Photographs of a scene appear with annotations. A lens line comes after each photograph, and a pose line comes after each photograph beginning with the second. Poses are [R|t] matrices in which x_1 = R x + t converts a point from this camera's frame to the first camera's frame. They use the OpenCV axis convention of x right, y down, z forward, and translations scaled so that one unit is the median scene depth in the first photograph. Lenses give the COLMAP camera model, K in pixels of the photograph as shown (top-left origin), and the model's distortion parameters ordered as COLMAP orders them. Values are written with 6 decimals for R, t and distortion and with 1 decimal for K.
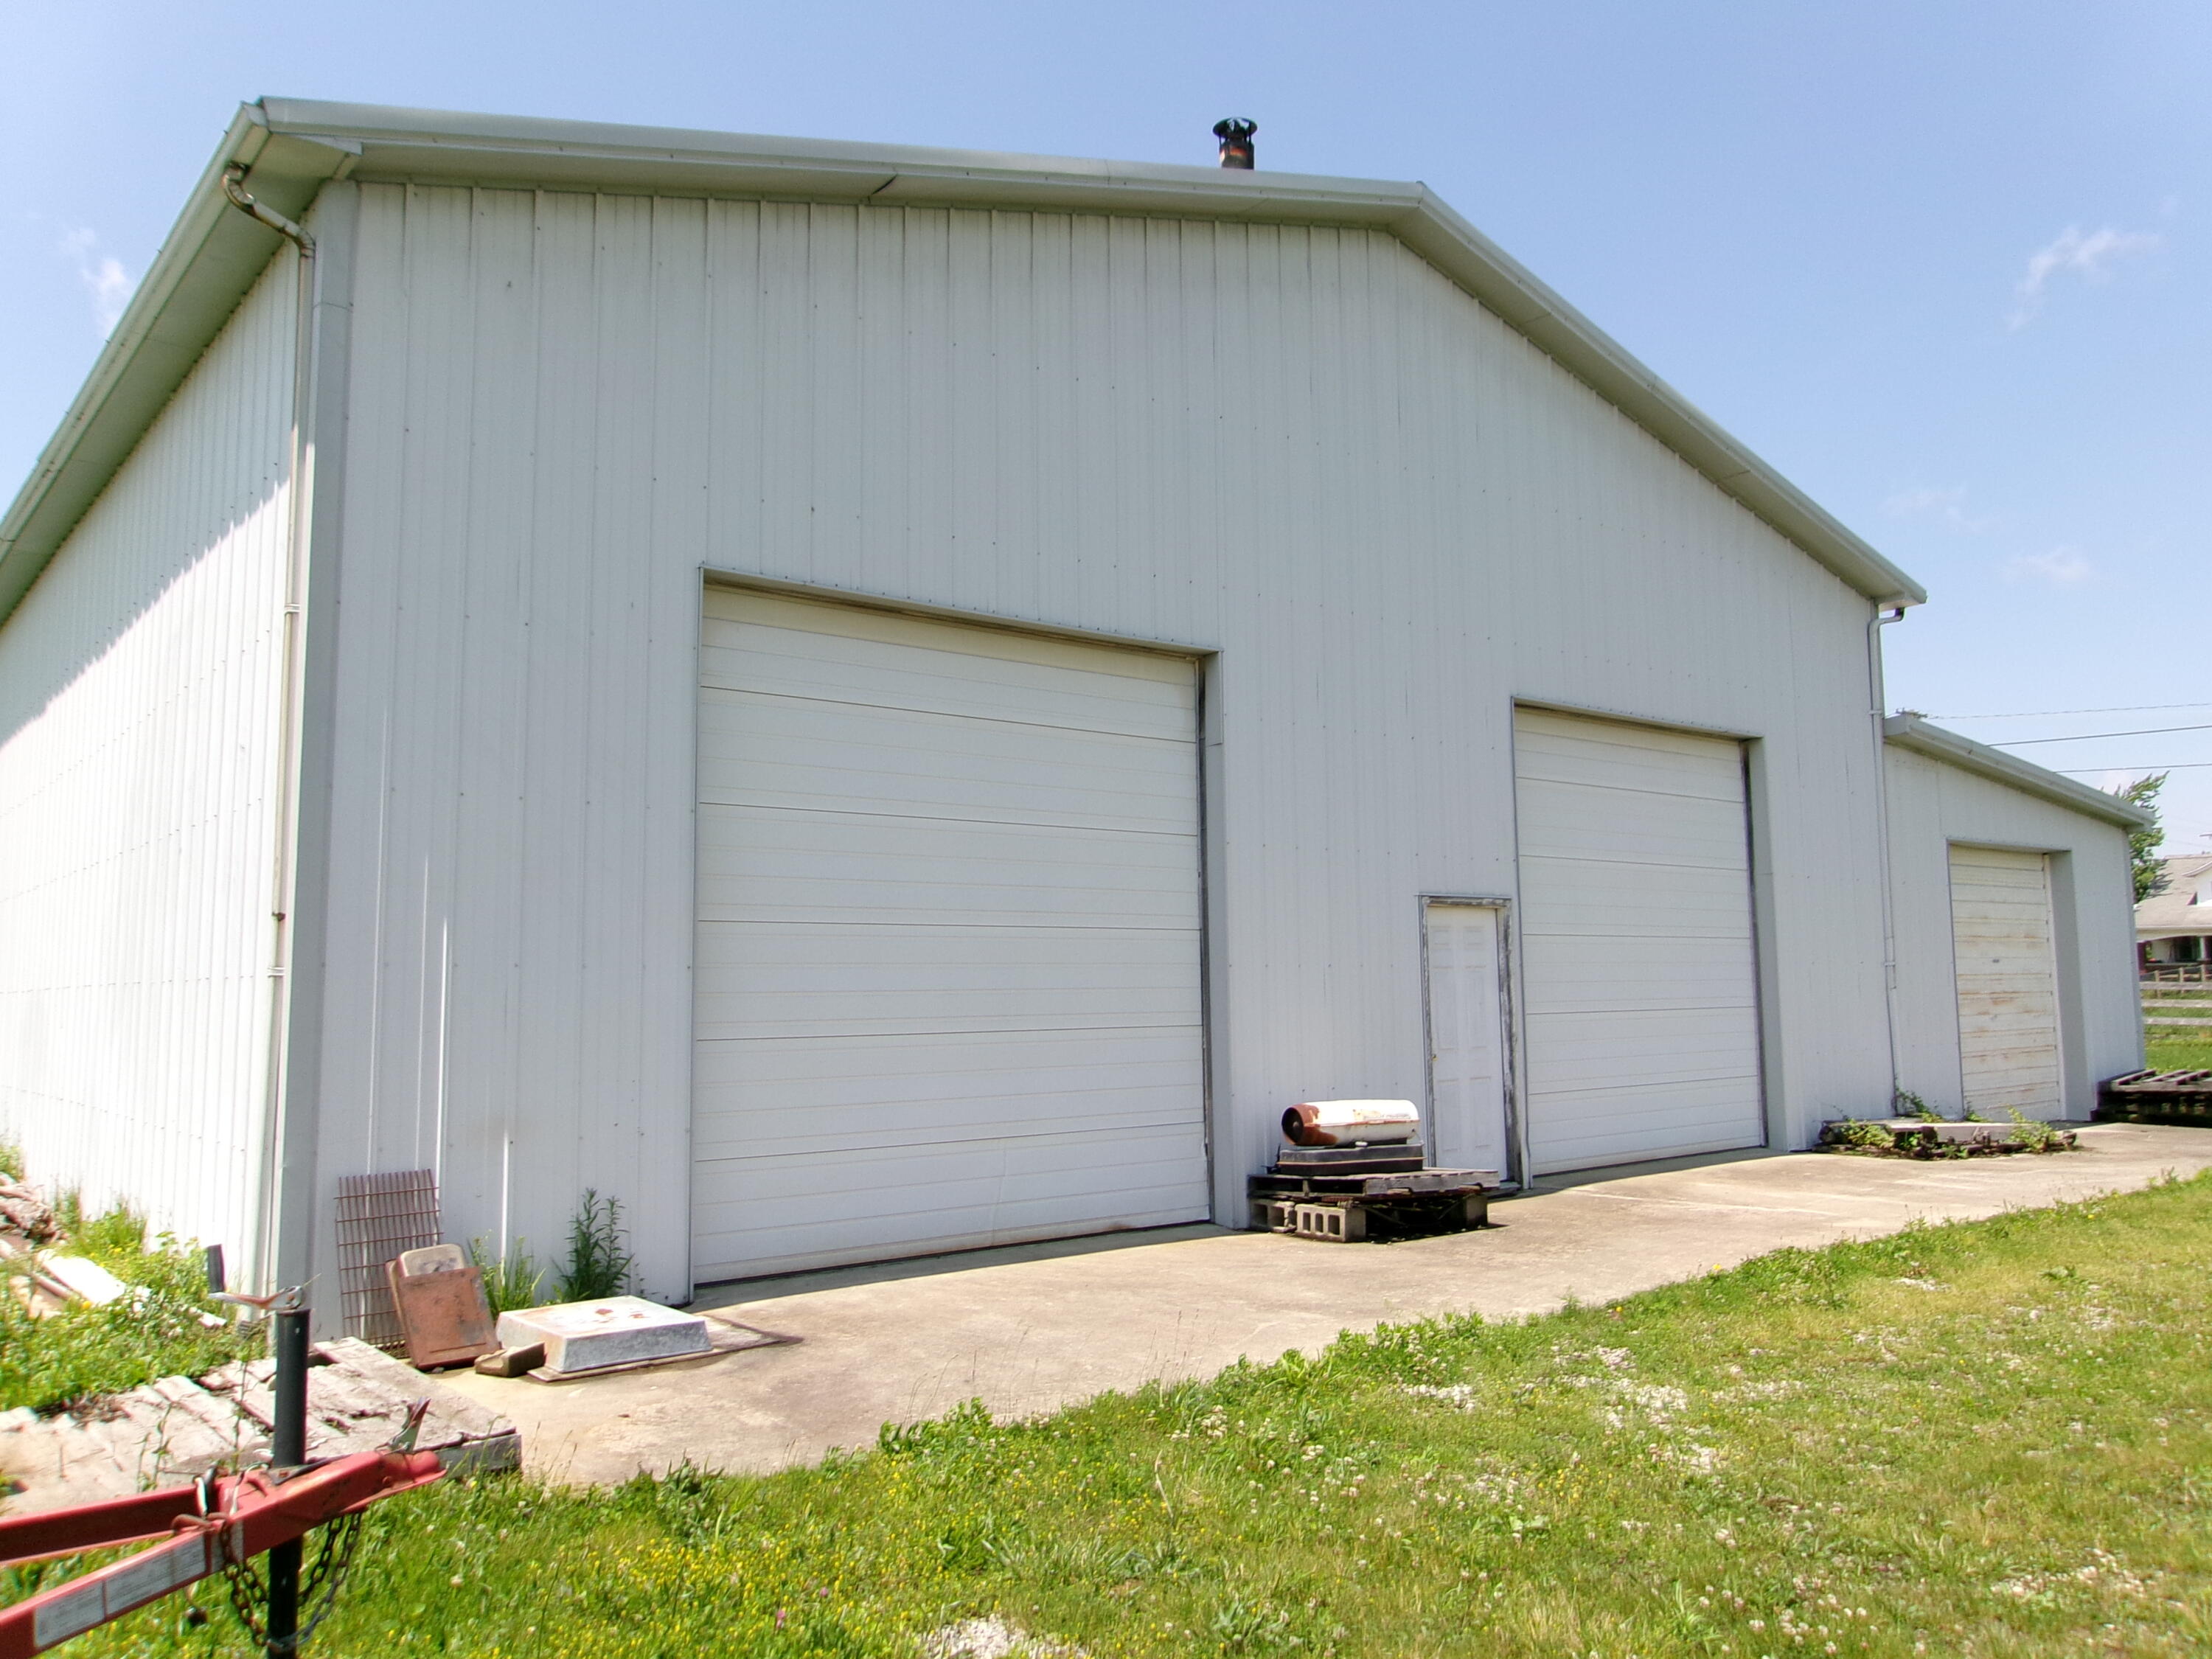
lens RADIAL K [[1724.7, 0, 1106.0], [0, 1724.7, 829.5], [0, 0, 1]] dist [-0.001063, 0.001008]
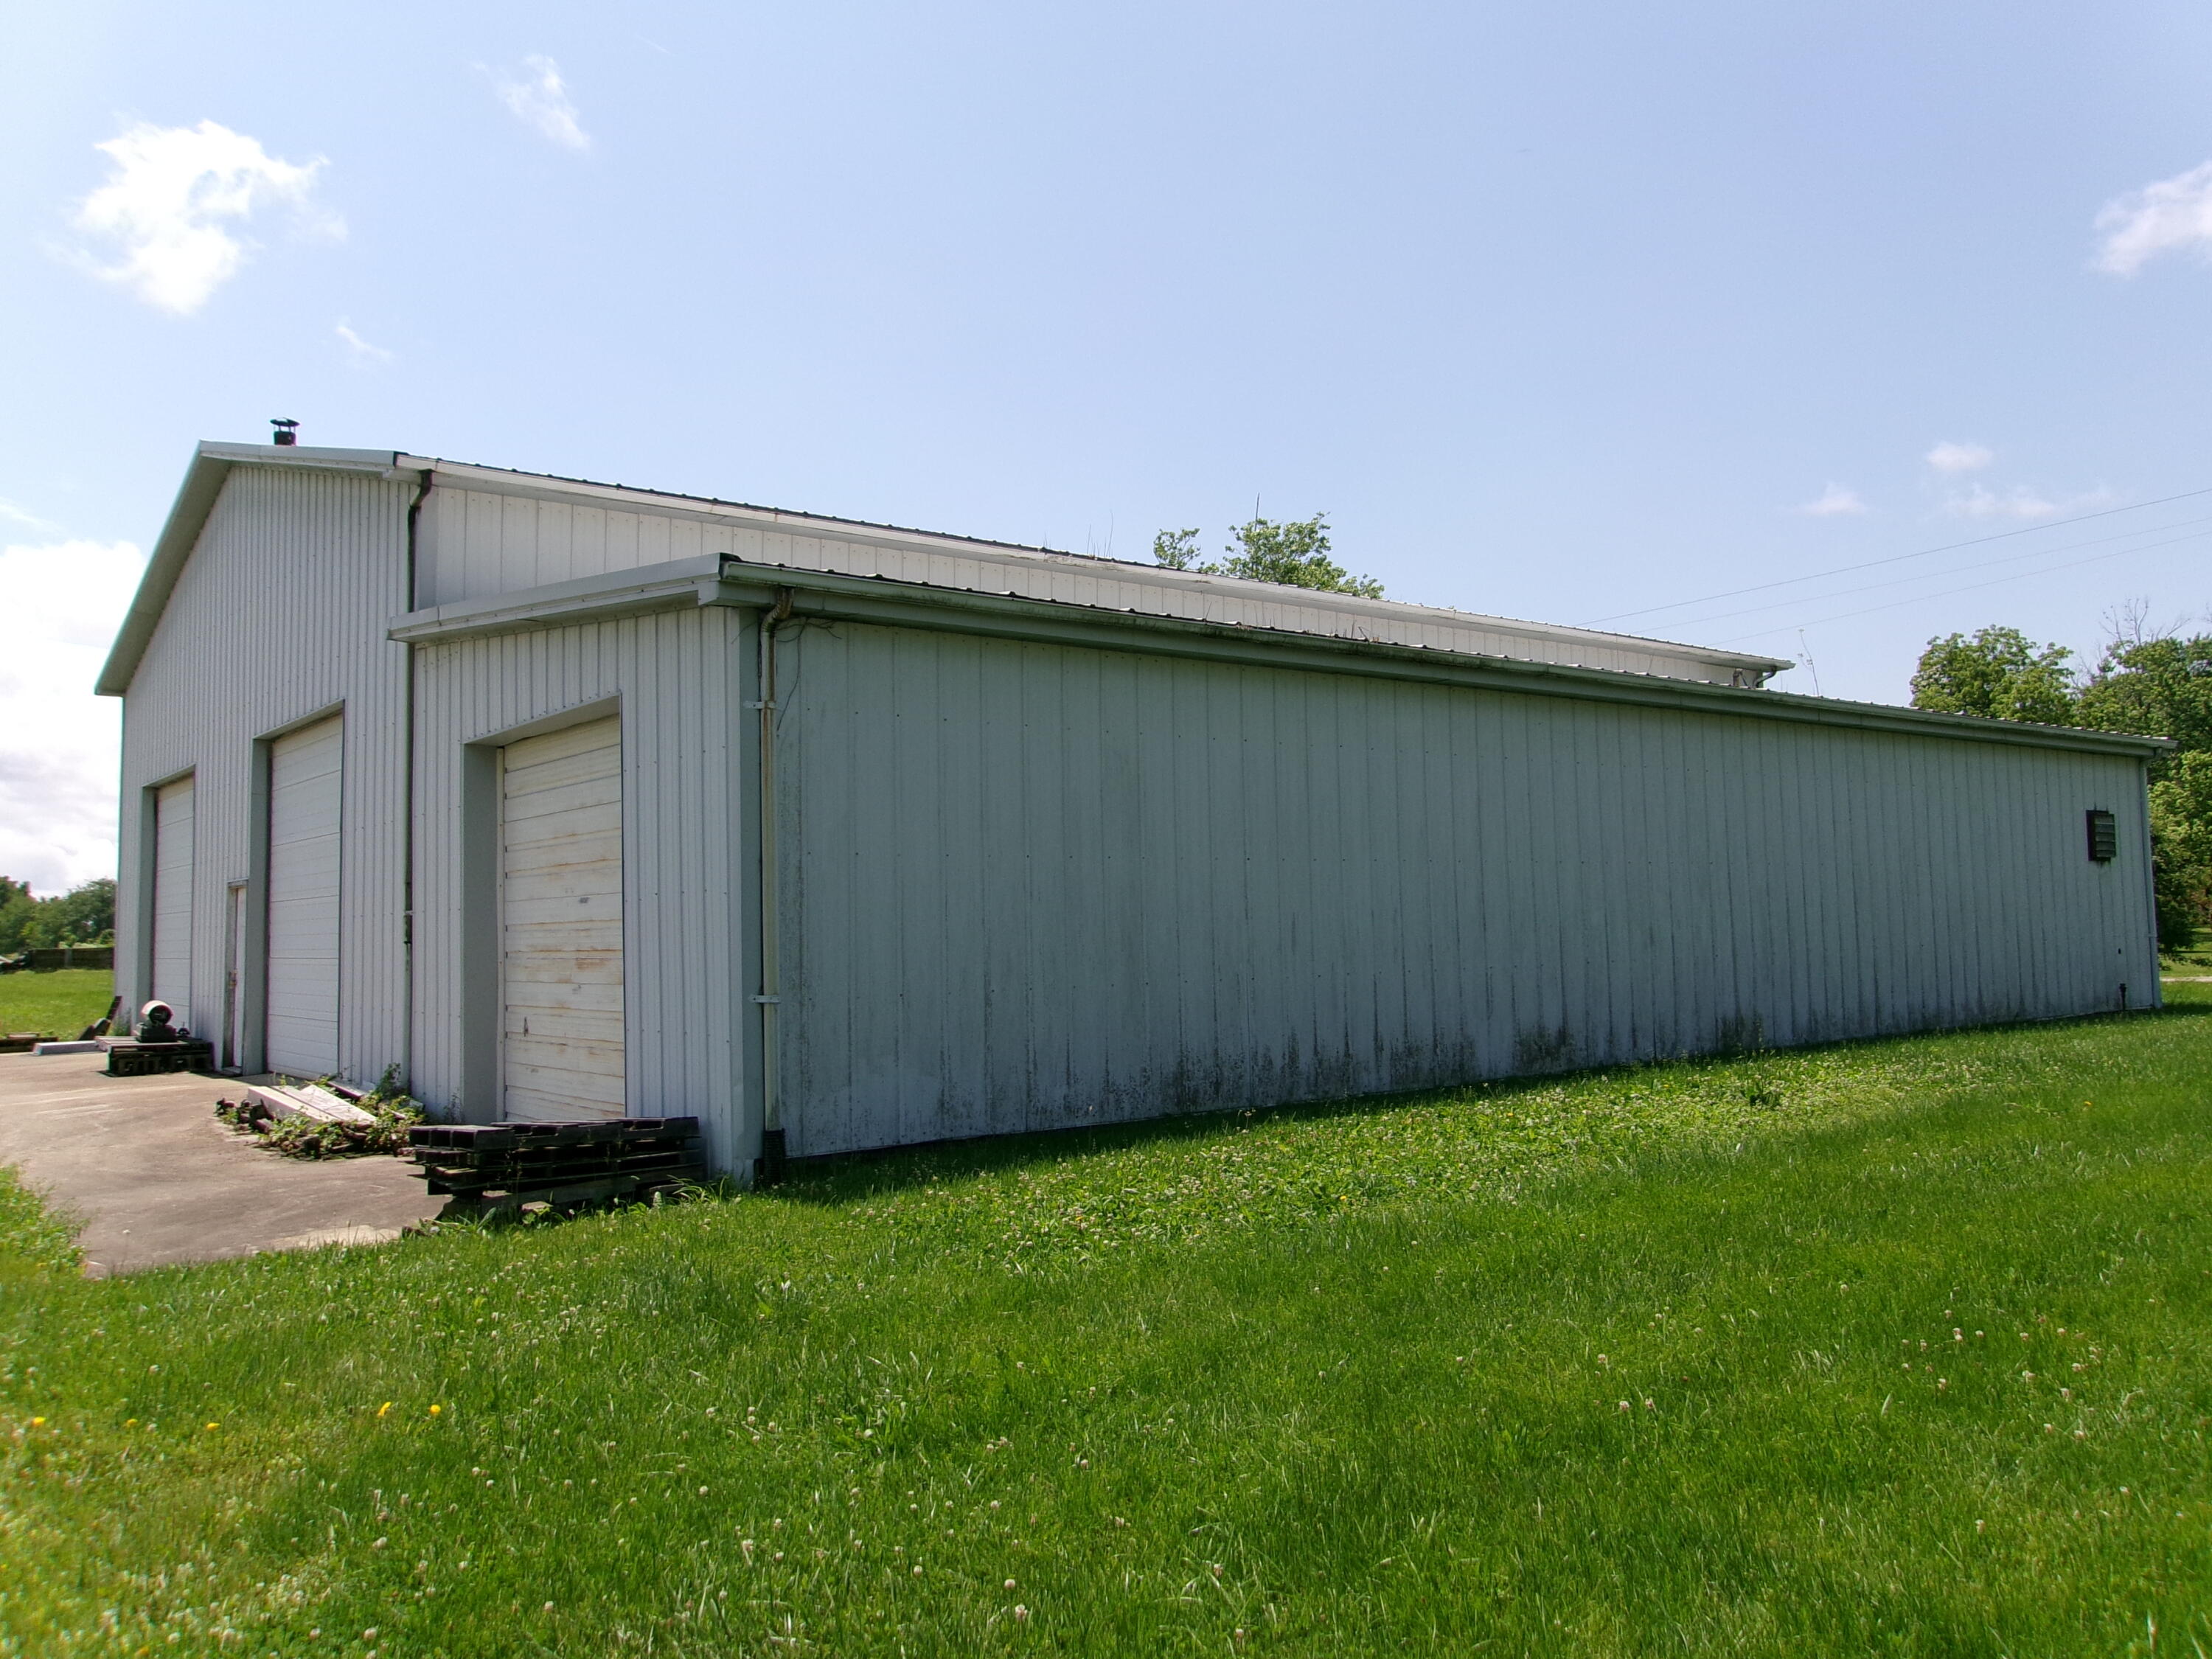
lens RADIAL K [[1706.7, 0, 1105.1], [0, 1706.7, 818.6], [0, 0, 1]] dist [-0.002863, 0.005002]
pose [[-0.043761, -0.045506, -0.998005, 1.146703], [0.116347, 0.991933, -0.050331, 0.101262], [0.992244, -0.118317, -0.038114, 1.229223]]
